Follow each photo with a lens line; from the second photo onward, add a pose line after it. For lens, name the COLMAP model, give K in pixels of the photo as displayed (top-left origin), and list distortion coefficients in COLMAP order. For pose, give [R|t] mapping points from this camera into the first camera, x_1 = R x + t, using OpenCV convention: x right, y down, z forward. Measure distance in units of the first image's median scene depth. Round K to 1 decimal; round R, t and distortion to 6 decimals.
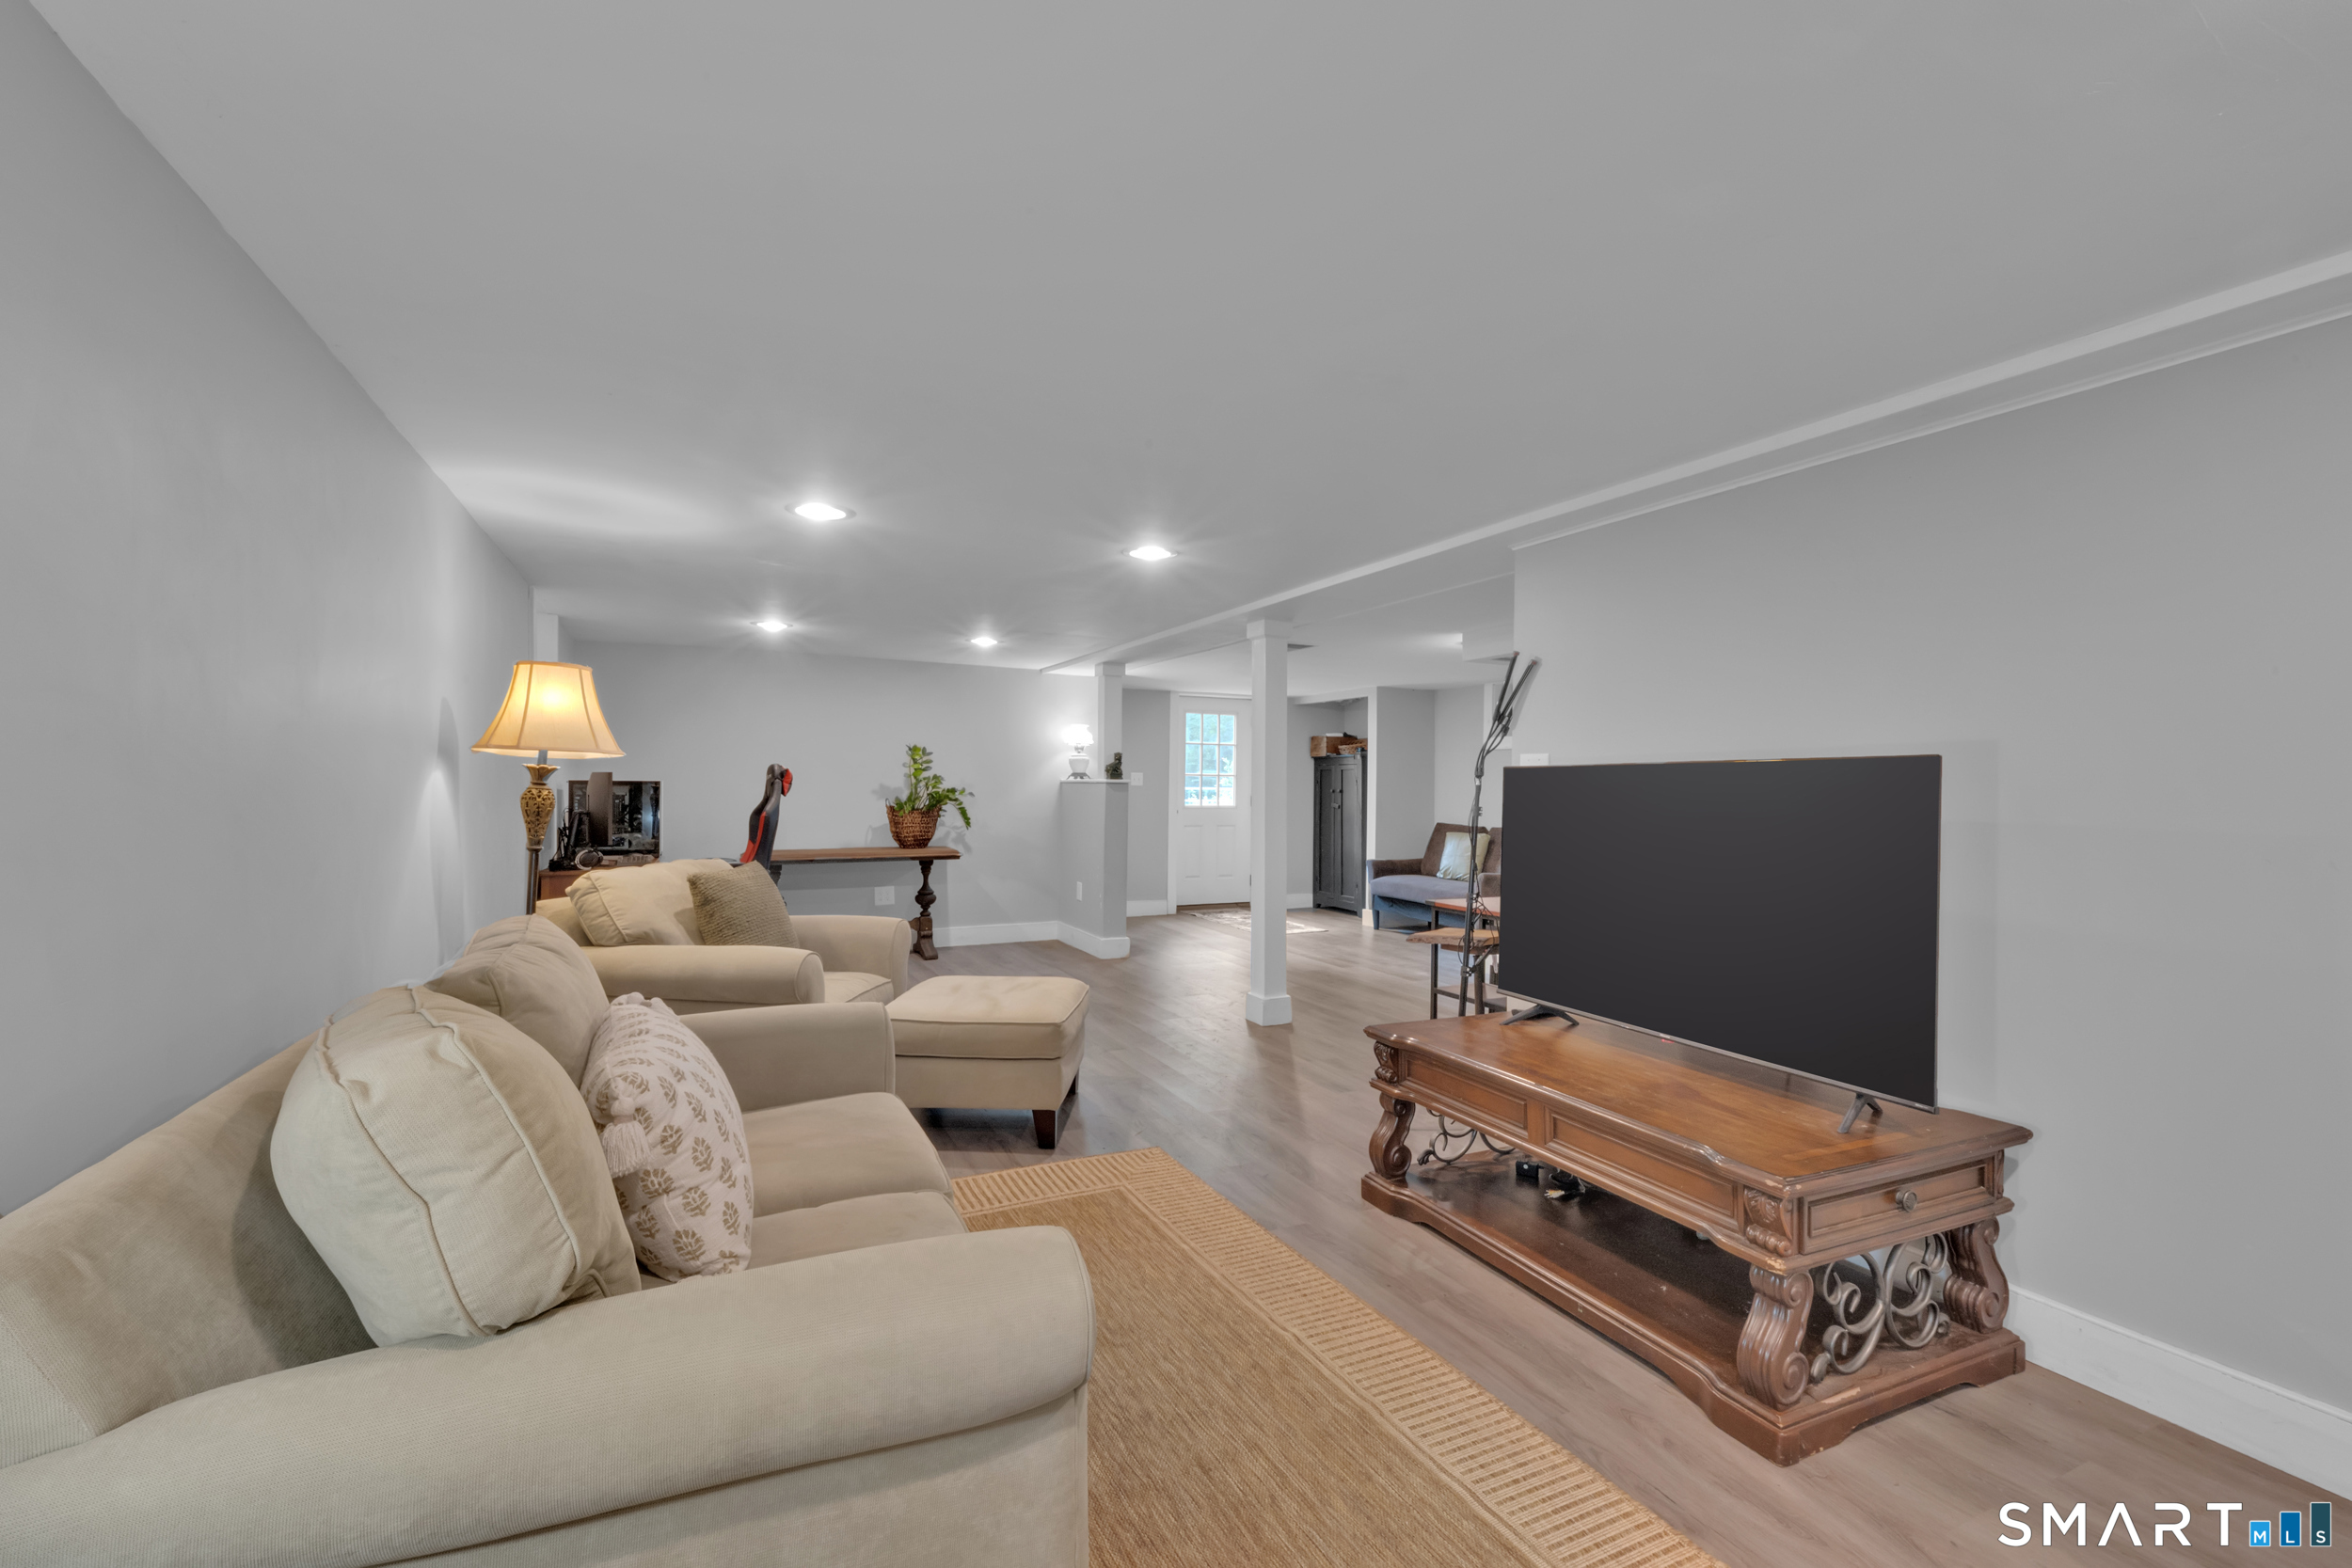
lens RADIAL K [[978.8, 0, 1195.1], [0, 978.8, 788.2], [0, 0, 1]] dist [0.010027, -0.000040]
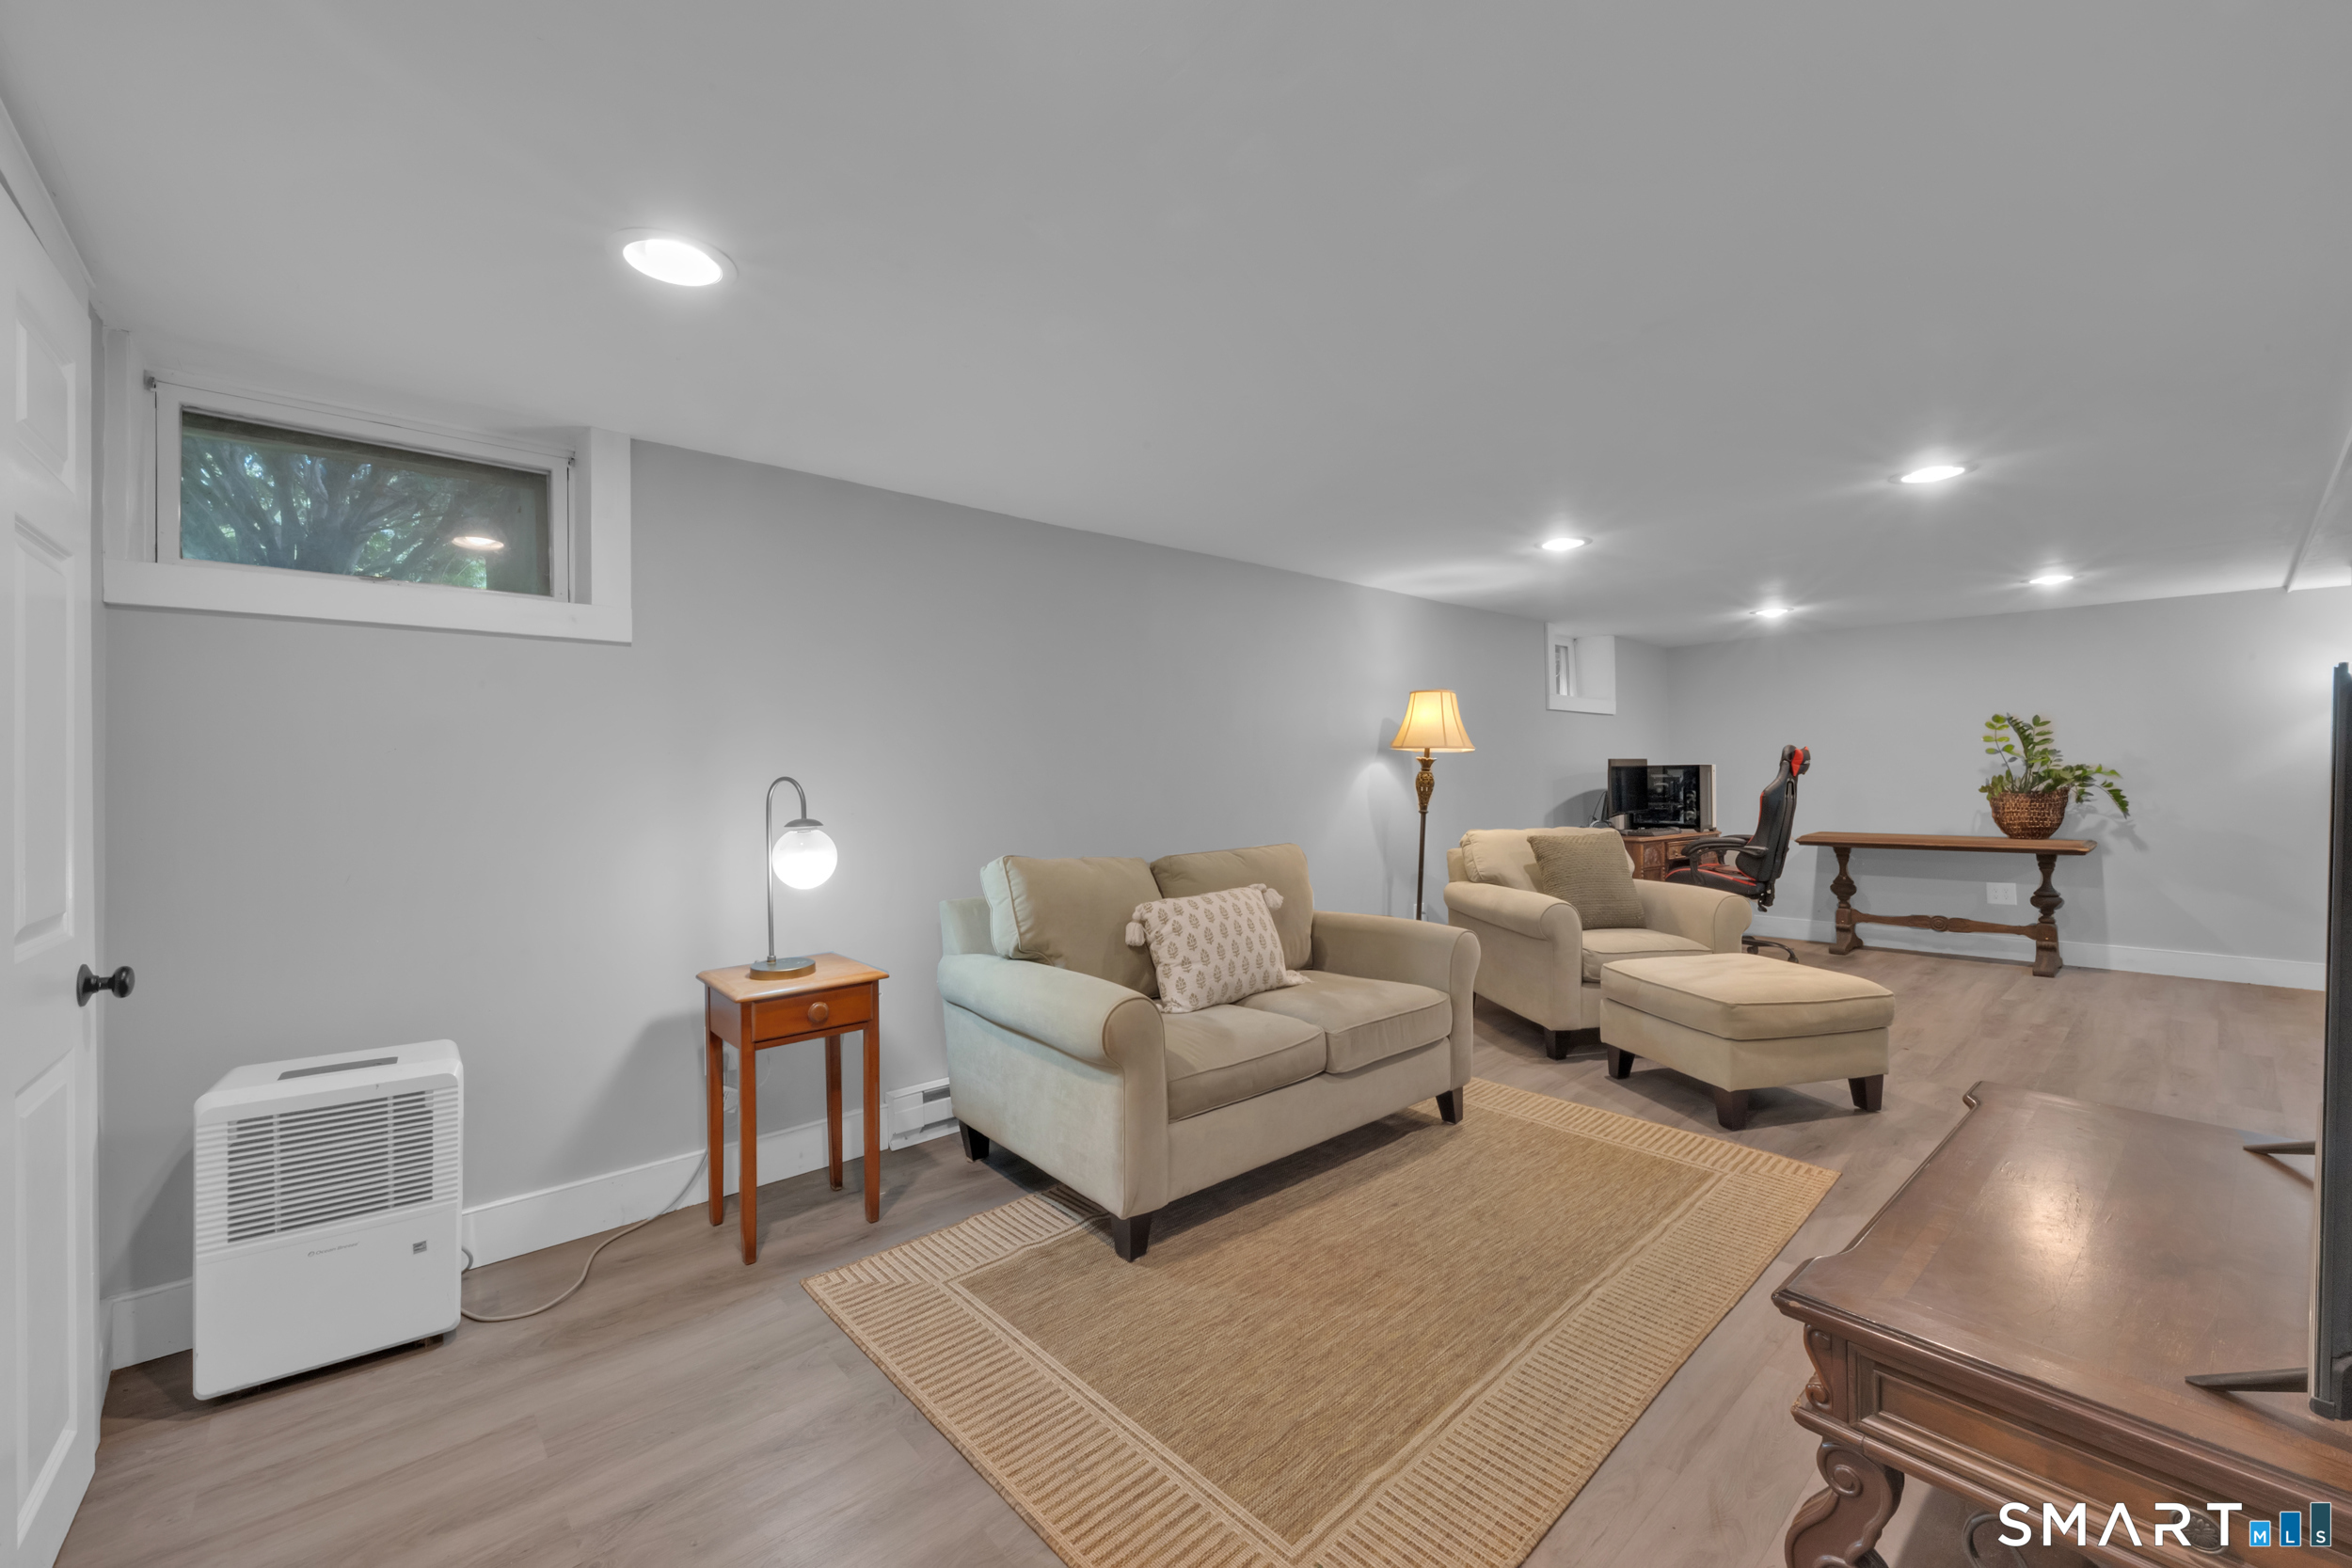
lens RADIAL K [[938.6, 0, 1176.4], [0, 938.6, 780.6], [0, 0, 1]] dist [-0.000143, -0.000075]
pose [[0.279910, -0.005546, -0.960010, 0.263387], [0.013286, 0.999910, -0.001903, 0.004005], [0.959934, -0.012222, 0.279959, 0.087208]]
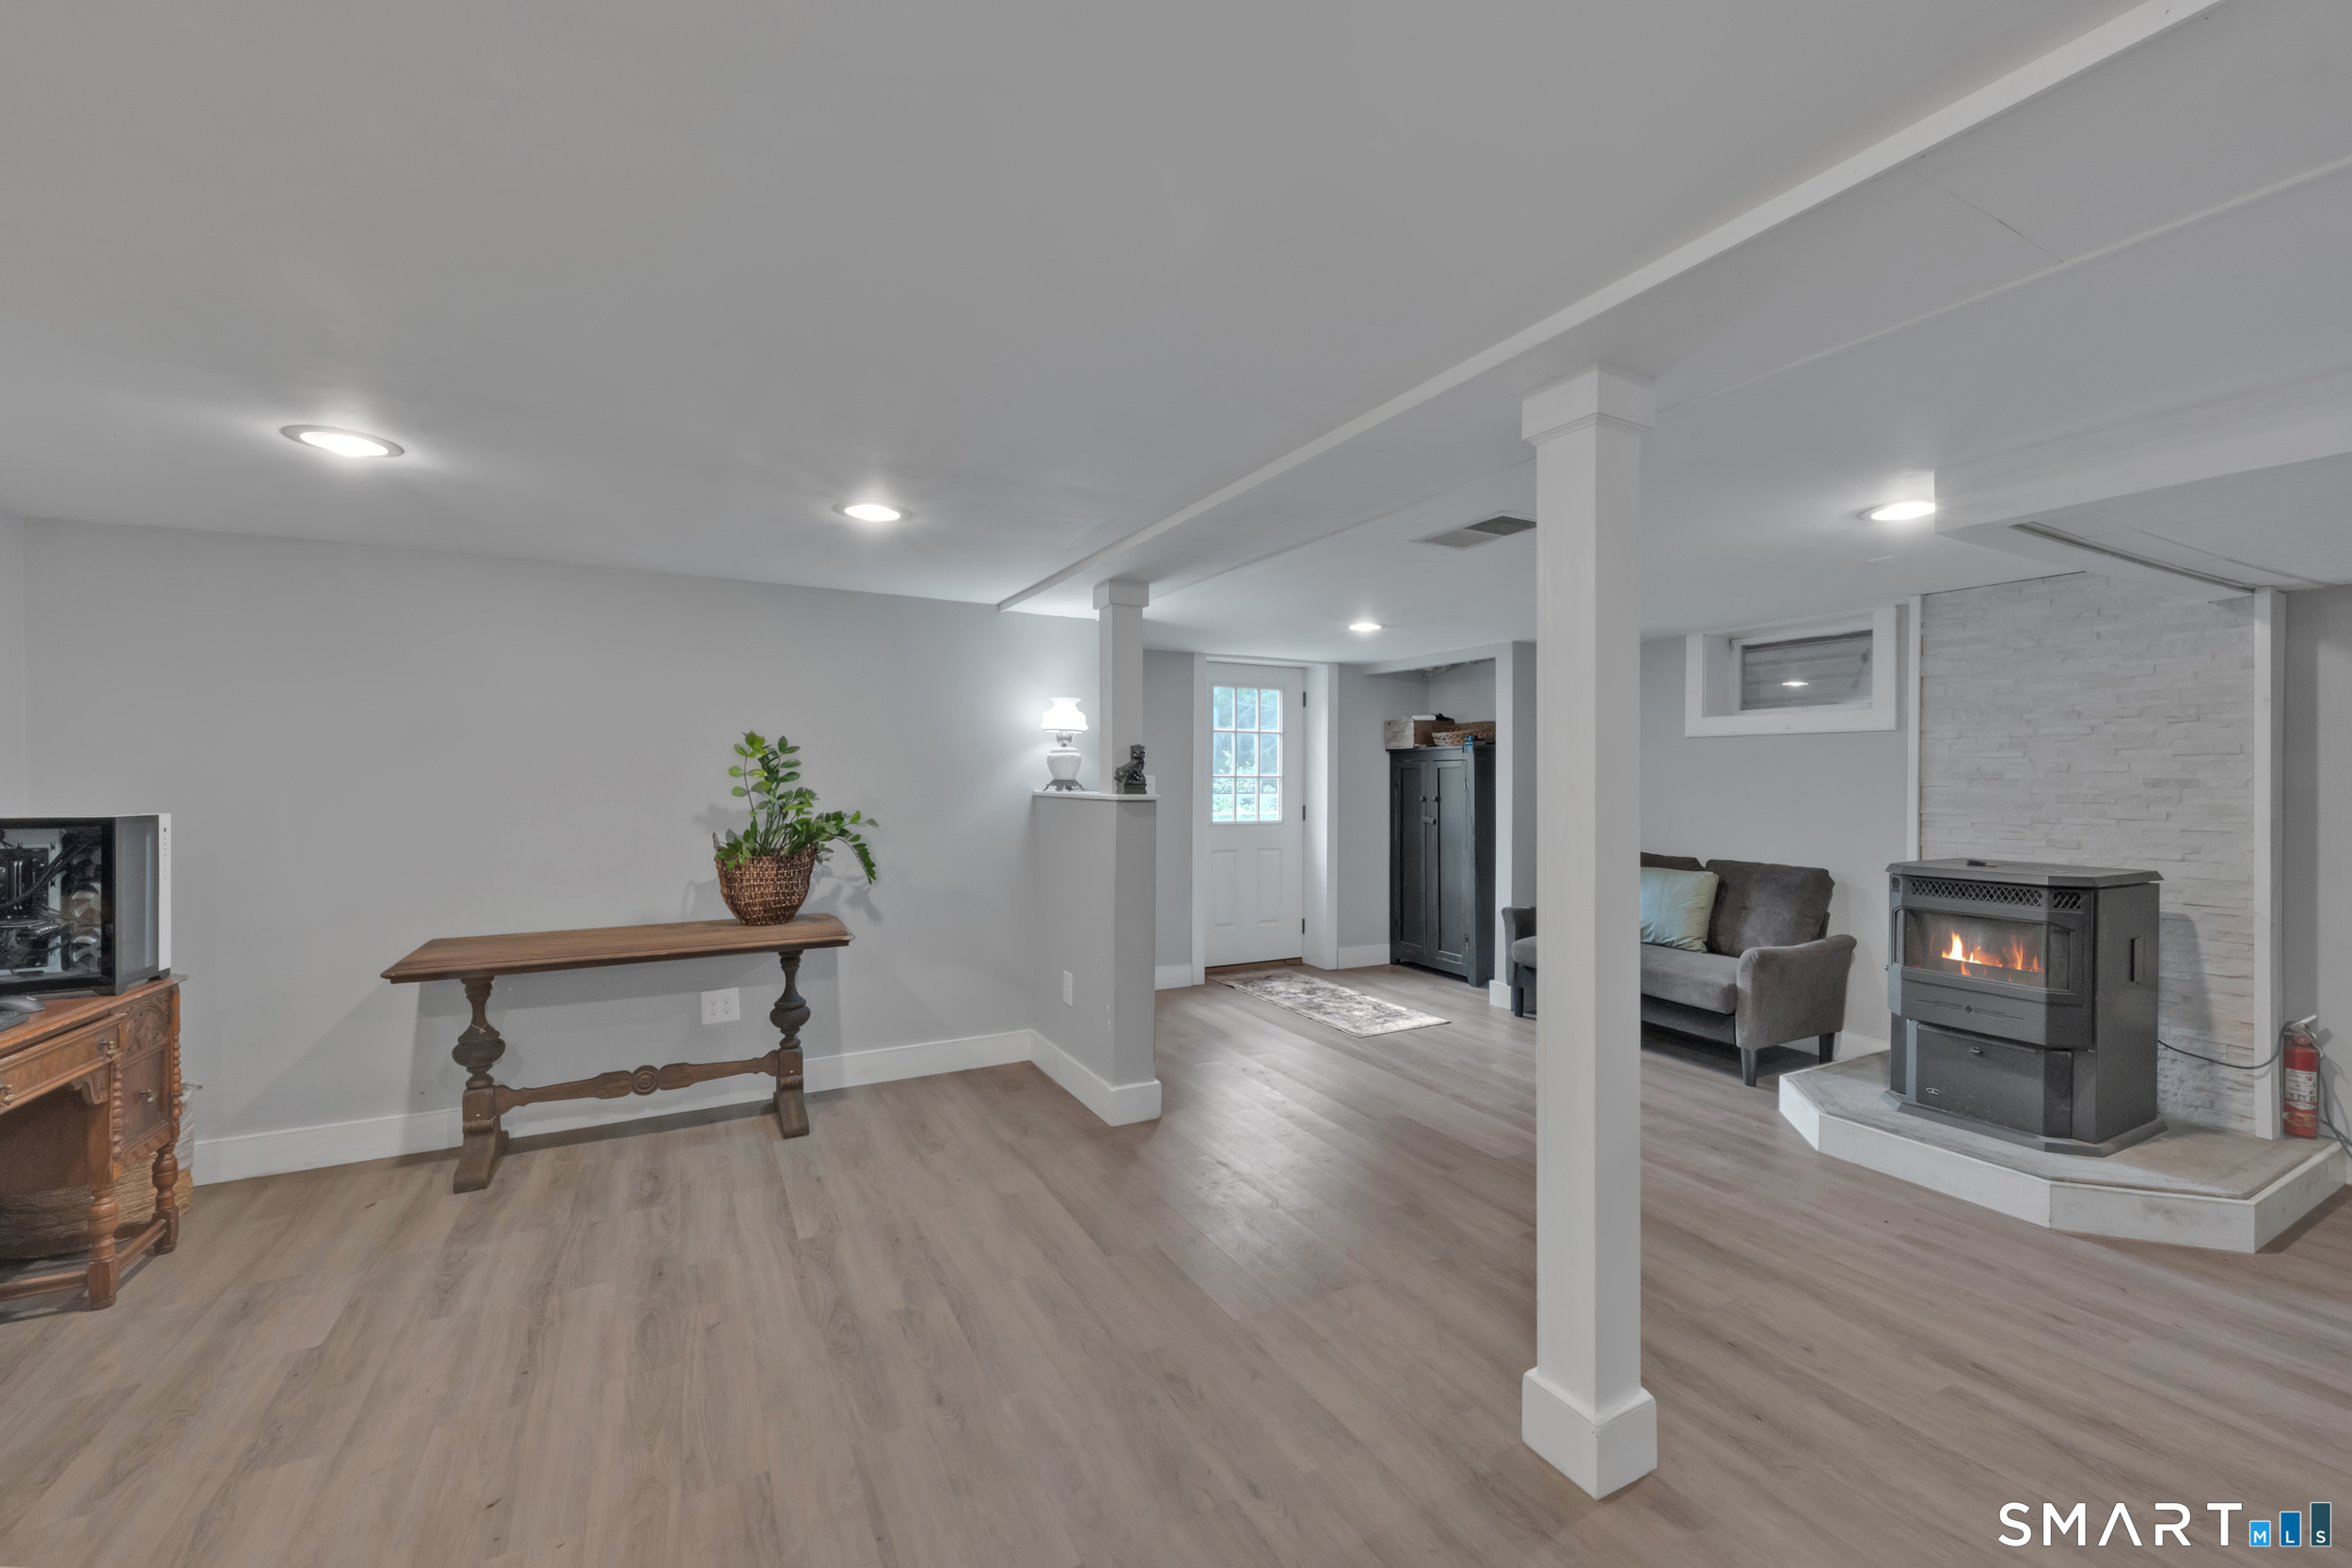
lens RADIAL K [[938.6, 0, 1176.4], [0, 938.6, 780.6], [0, 0, 1]] dist [-0.000143, -0.000075]
pose [[0.999504, -0.008536, 0.030305, -0.072484], [0.008498, 0.999963, 0.001369, -0.016480], [-0.030315, -0.001111, 0.999540, 0.457315]]
